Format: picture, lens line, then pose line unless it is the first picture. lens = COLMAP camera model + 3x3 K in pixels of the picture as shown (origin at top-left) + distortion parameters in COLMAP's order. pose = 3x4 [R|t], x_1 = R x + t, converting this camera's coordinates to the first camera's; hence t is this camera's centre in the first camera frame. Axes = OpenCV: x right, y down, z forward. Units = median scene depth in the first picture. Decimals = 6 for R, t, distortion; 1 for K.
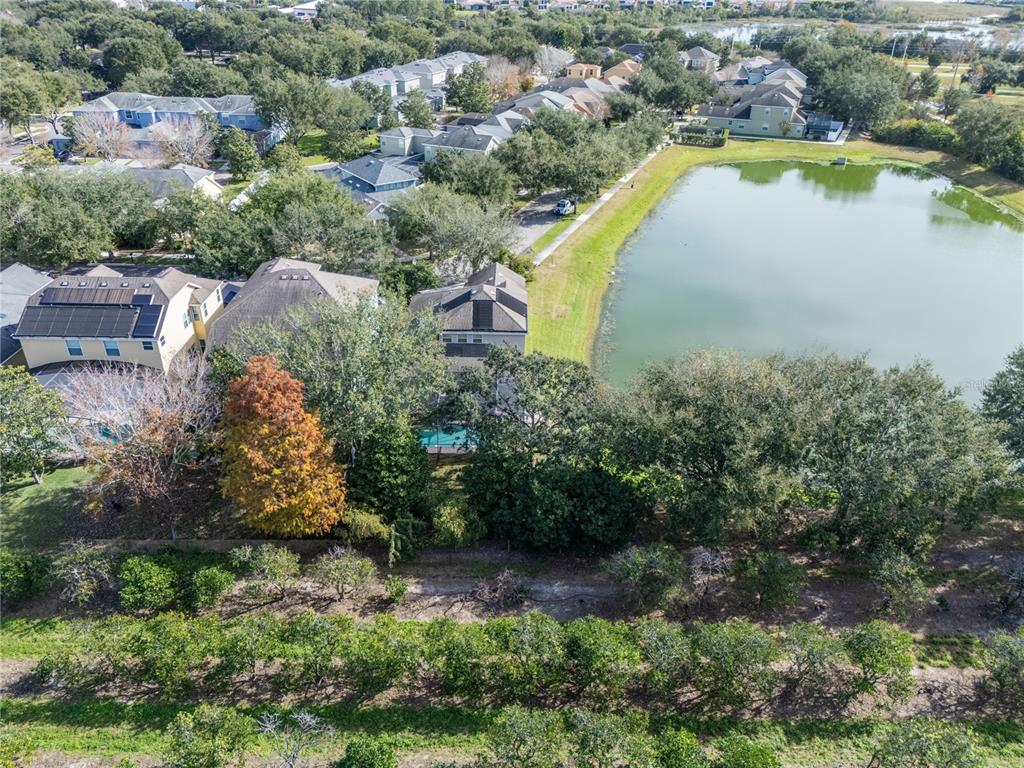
lens RADIAL K [[771.0, 0, 512.9], [0, 771.0, 384.4], [0, 0, 1]] dist [0.033404, -0.001246]
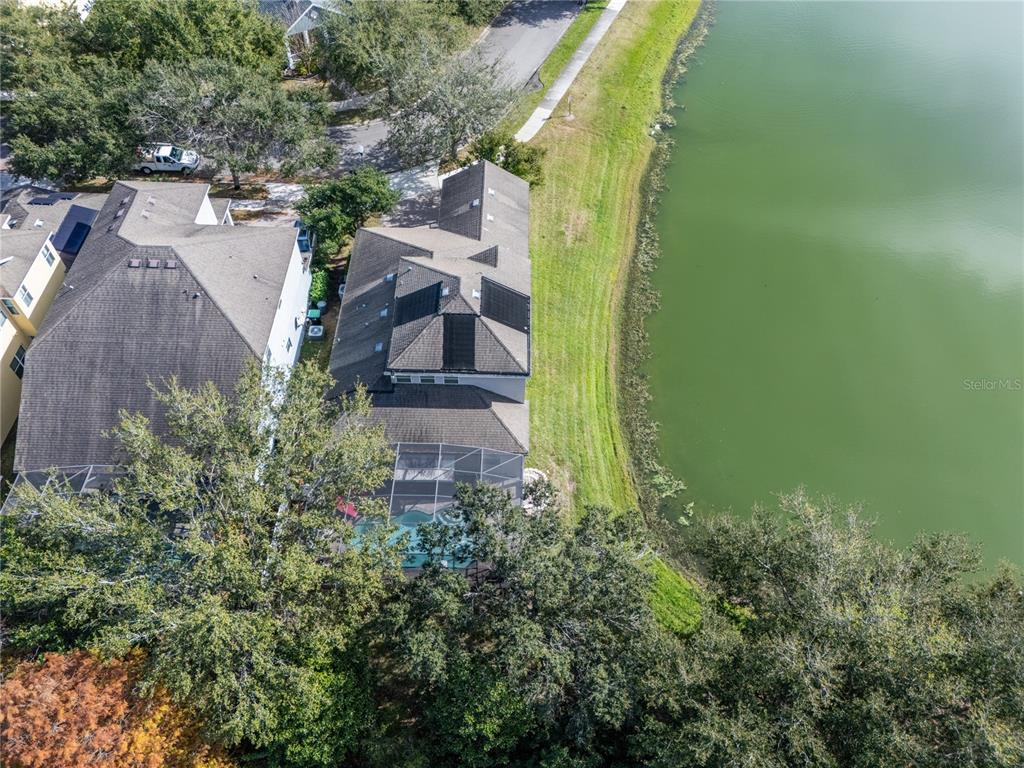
lens RADIAL K [[771.0, 0, 510.5], [0, 771.0, 383.5], [0, 0, 1]] dist [0.033404, -0.001246]
pose [[0.999936, 0.011079, -0.002405, 0.003674], [-0.009257, 0.920322, 0.391053, -0.243511], [0.006546, -0.391006, 0.920365, 0.328632]]
